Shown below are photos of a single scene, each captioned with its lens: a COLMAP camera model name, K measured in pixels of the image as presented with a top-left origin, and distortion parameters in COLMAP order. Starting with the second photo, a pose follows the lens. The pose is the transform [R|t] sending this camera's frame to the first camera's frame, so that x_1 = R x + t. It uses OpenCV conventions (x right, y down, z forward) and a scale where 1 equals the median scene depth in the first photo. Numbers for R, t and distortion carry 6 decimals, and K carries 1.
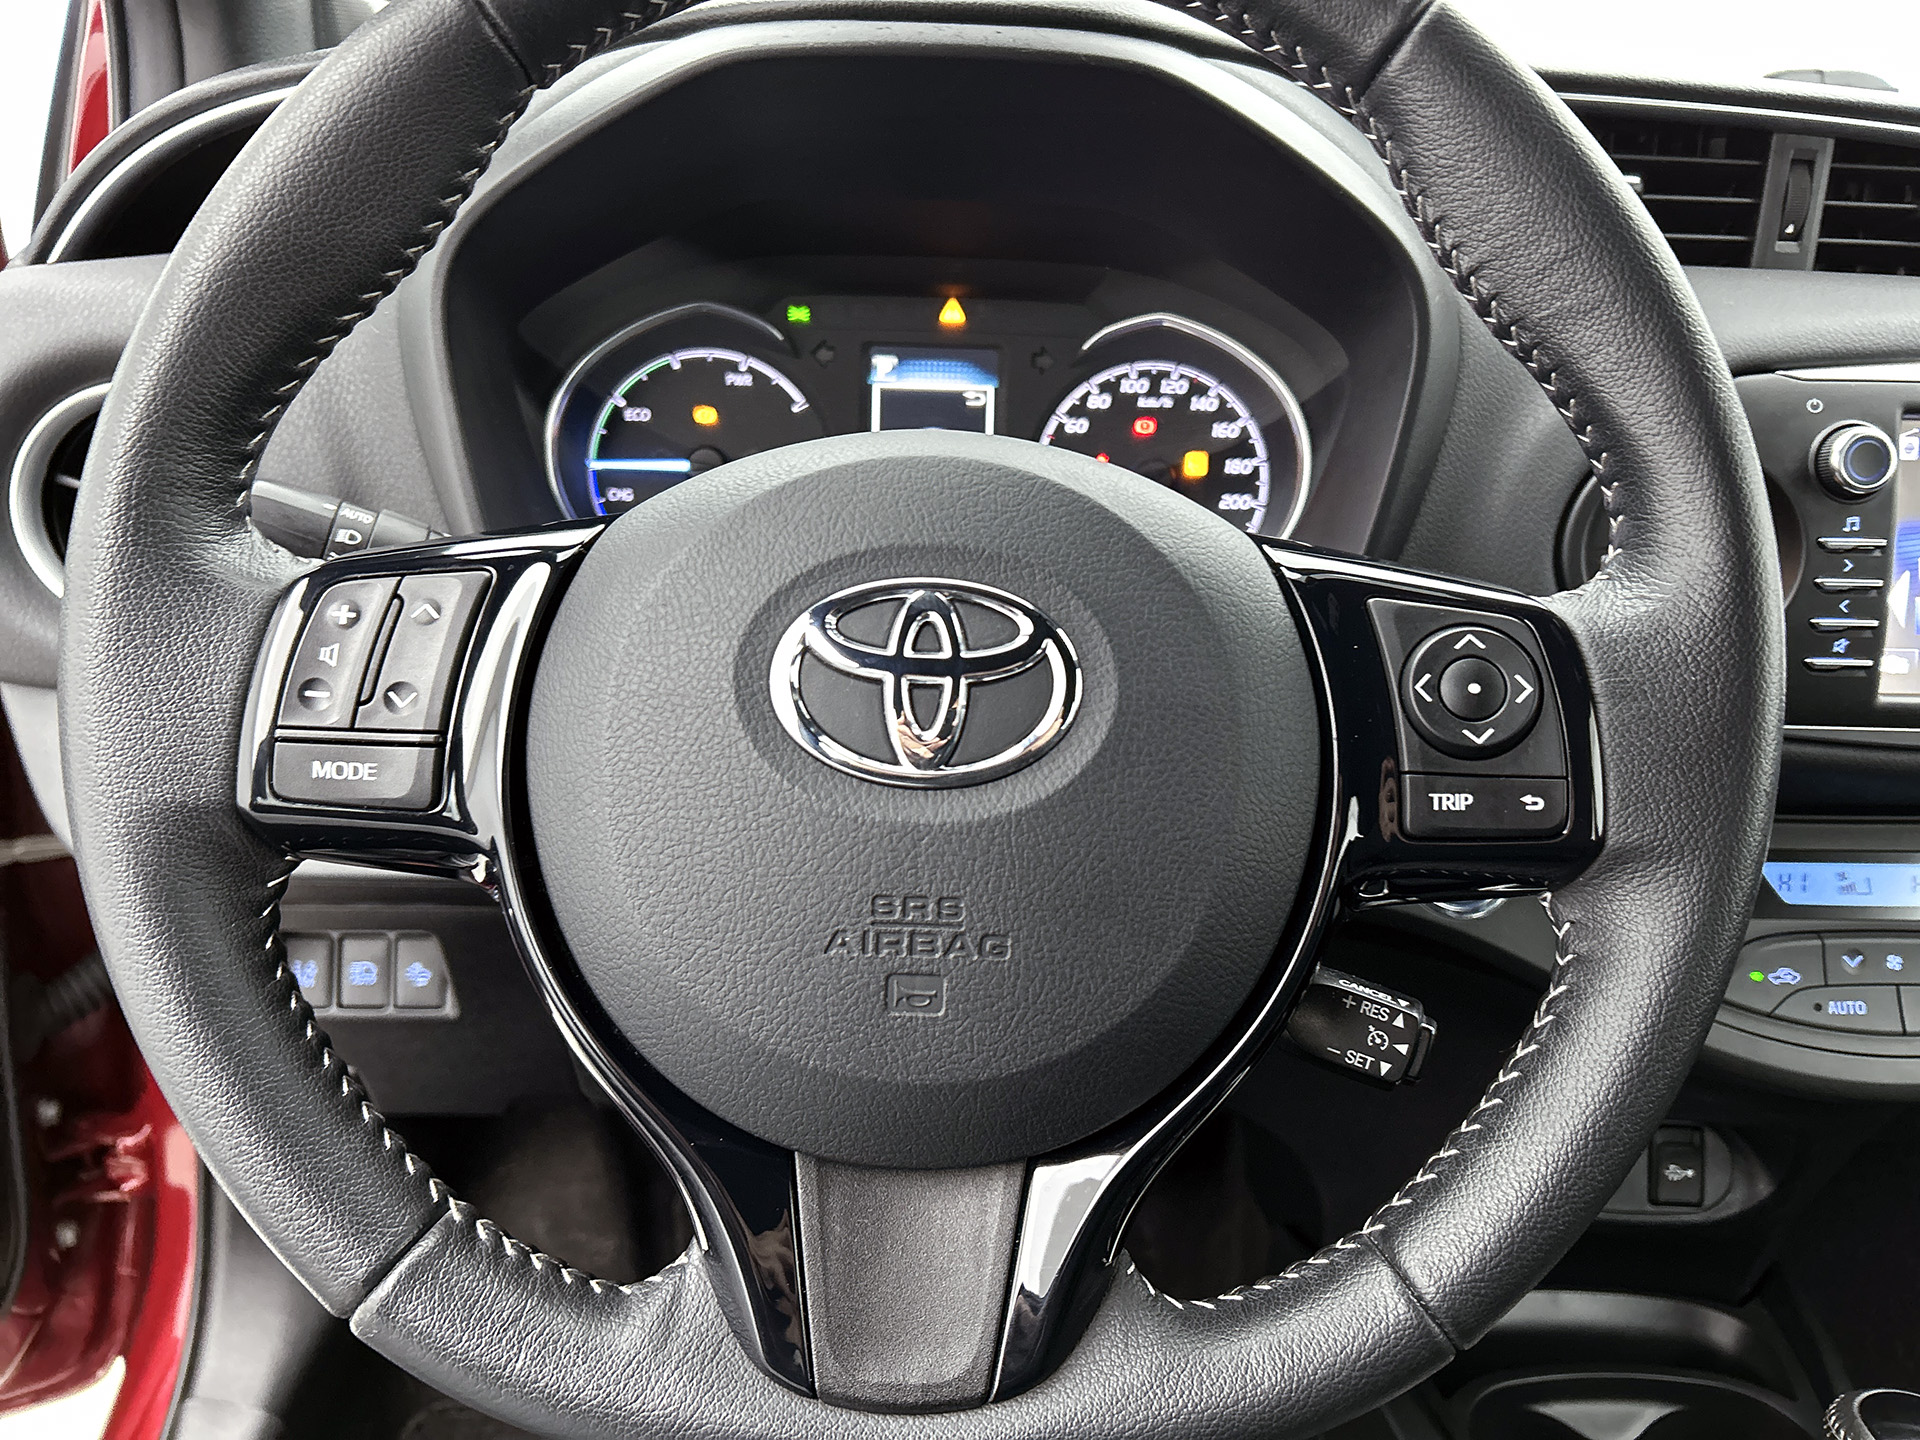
lens RADIAL K [[1470.1, 0, 981.0], [0, 1470.1, 739.1], [0, 0, 1]] dist [0.074865, -0.100884]
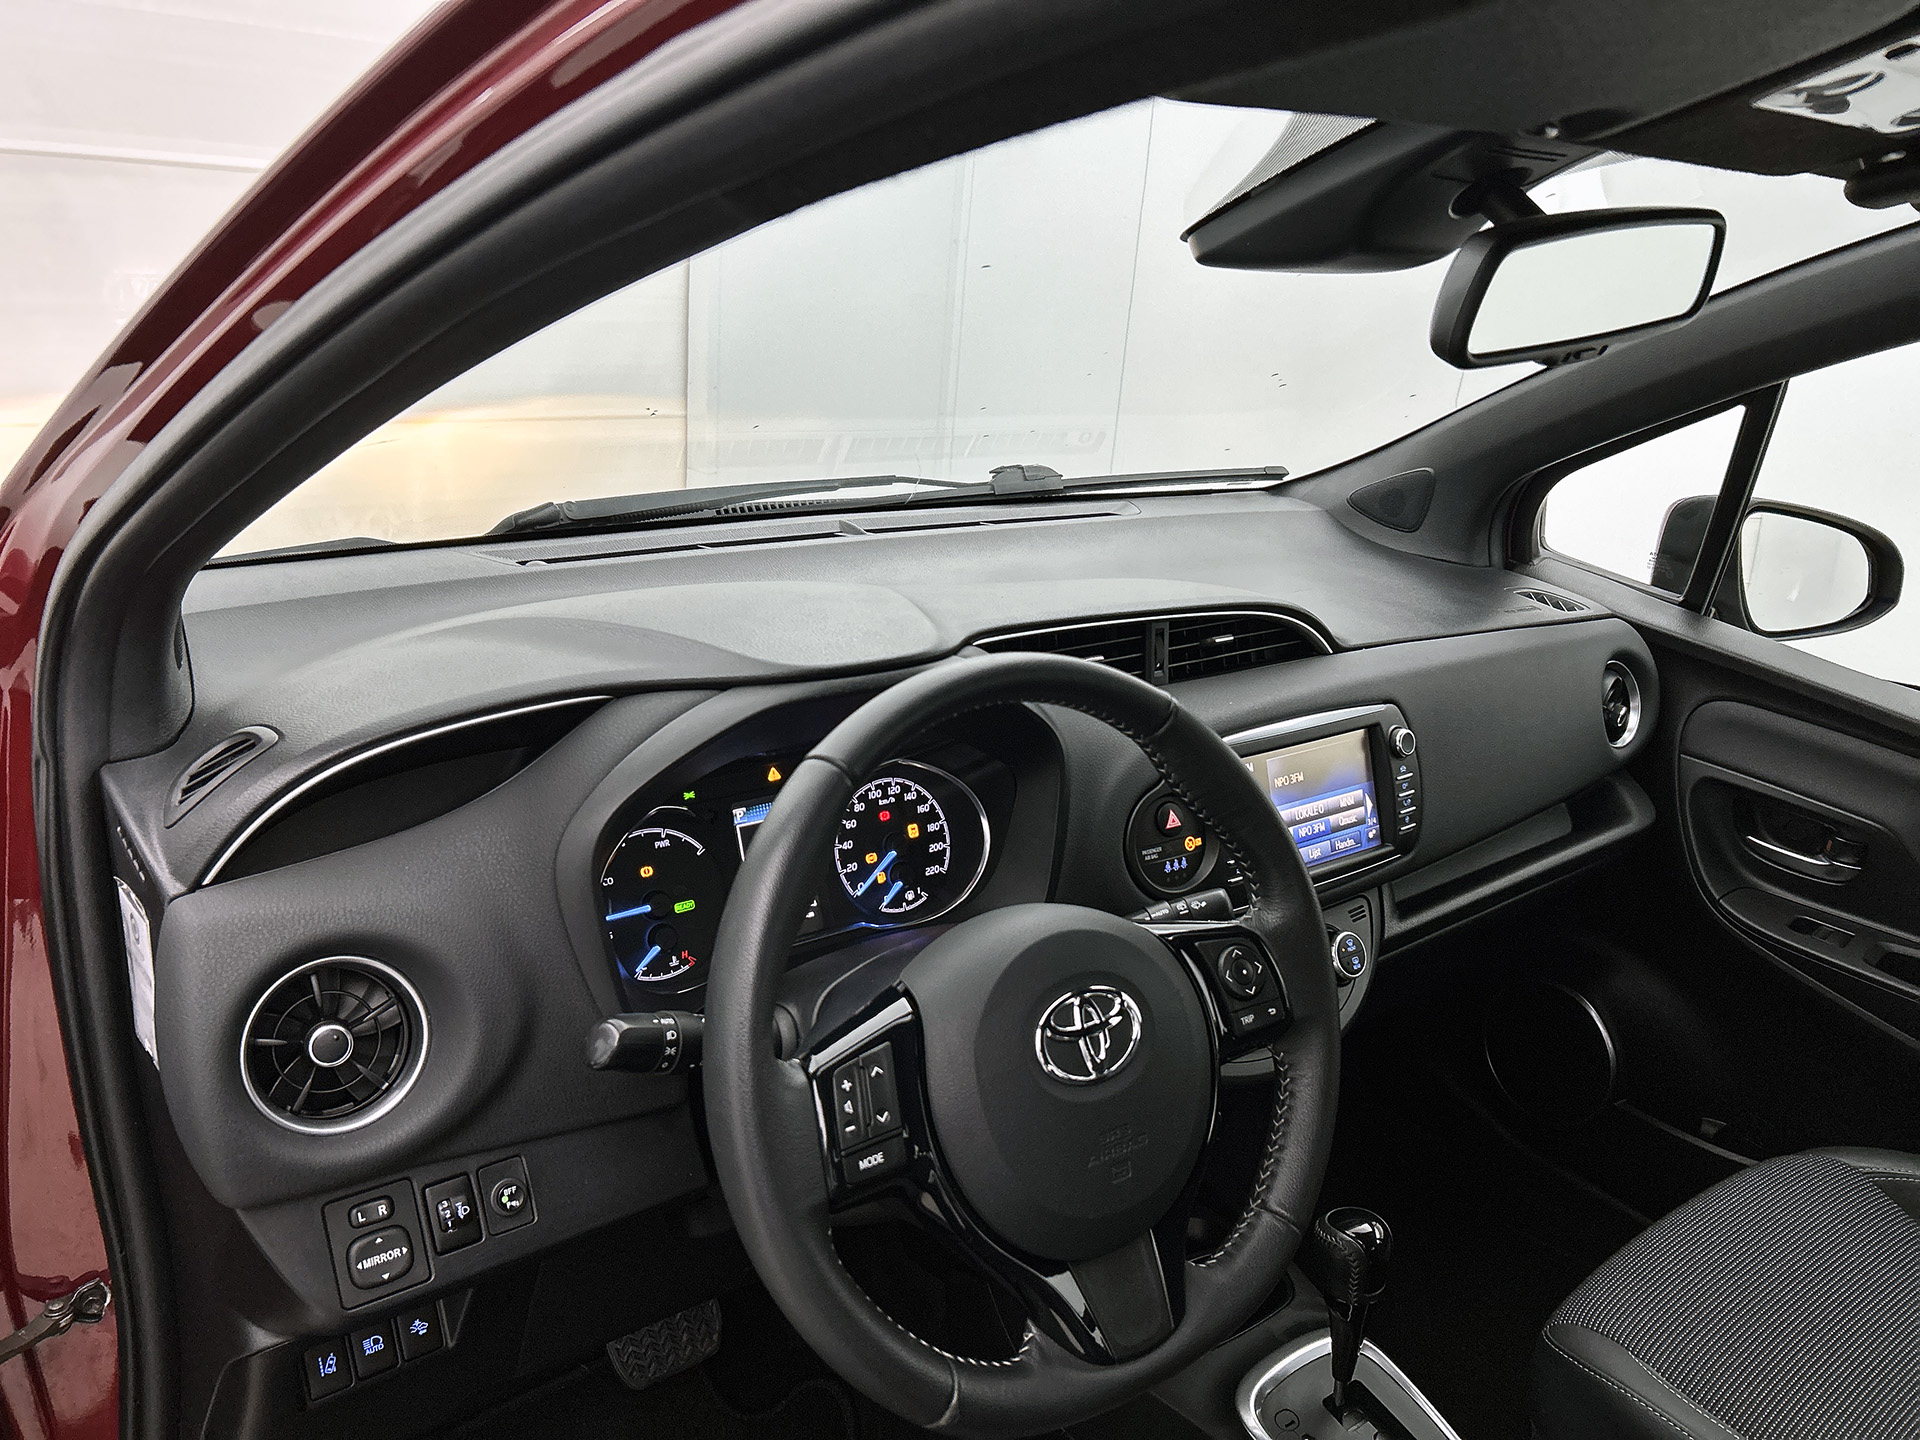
lens RADIAL K [[1439.2, 0, 962.1], [0, 1439.2, 722.1], [0, 0, 1]] dist [0.108317, -0.171441]
pose [[0.811396, -0.172326, 0.558516, -0.851428], [0.213204, 0.976972, -0.008300, -0.334389], [-0.544224, 0.125812, 0.829452, -0.515673]]
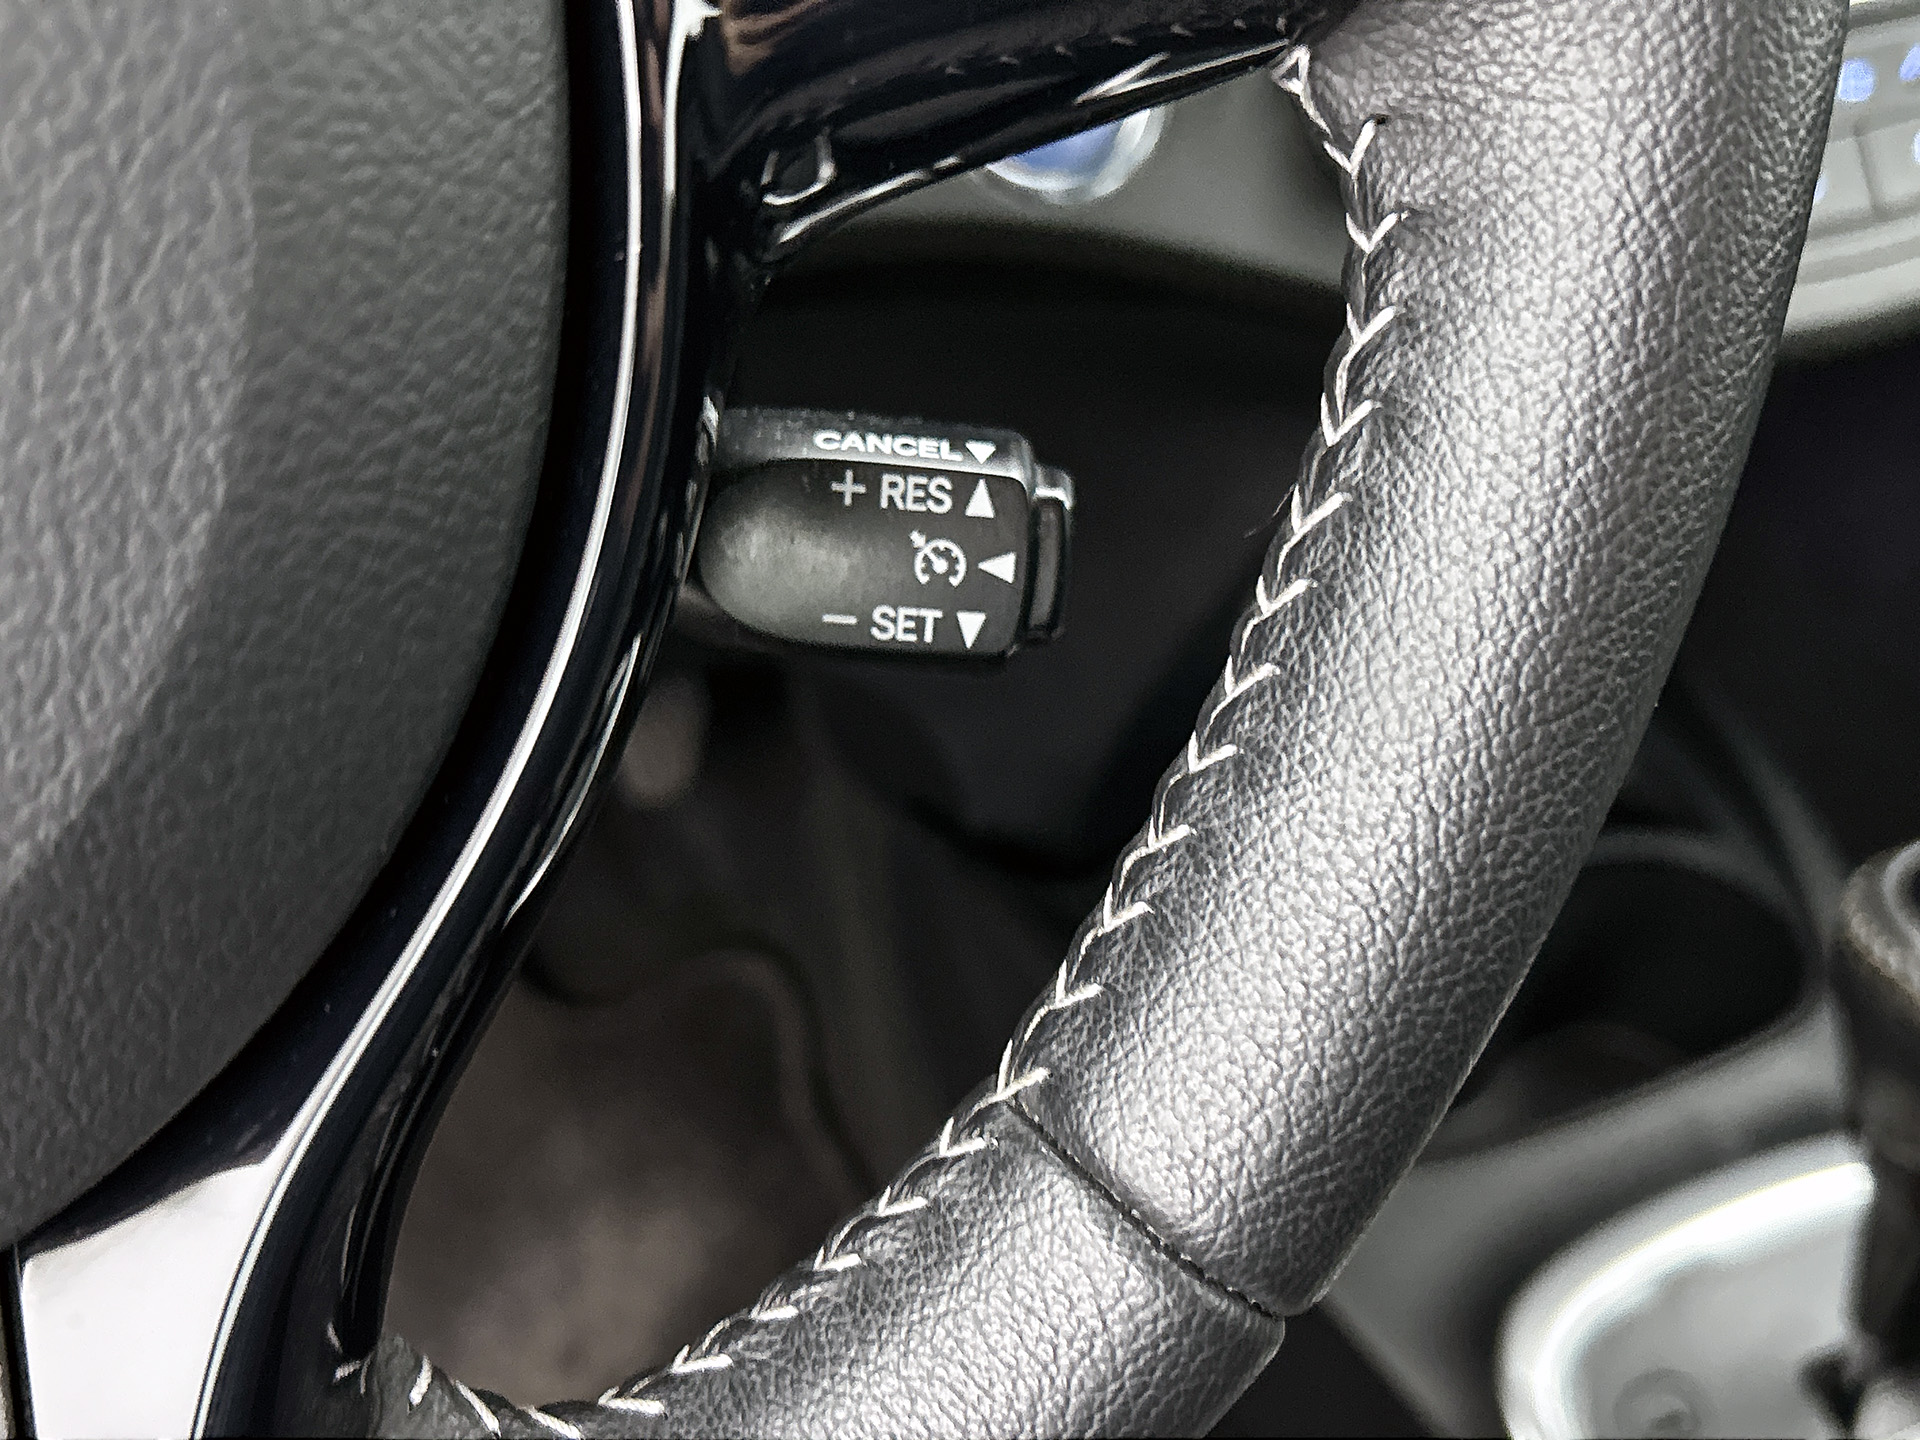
lens RADIAL K [[2111.4, 0, 949.4], [0, 2111.4, 726.2], [0, 0, 1]] dist [0.176807, -0.562193]
pose [[0.937204, -0.290443, 0.193112, 0.111782], [0.215914, 0.917961, 0.332759, 0.043731], [-0.273917, -0.270167, 0.923027, 0.352846]]
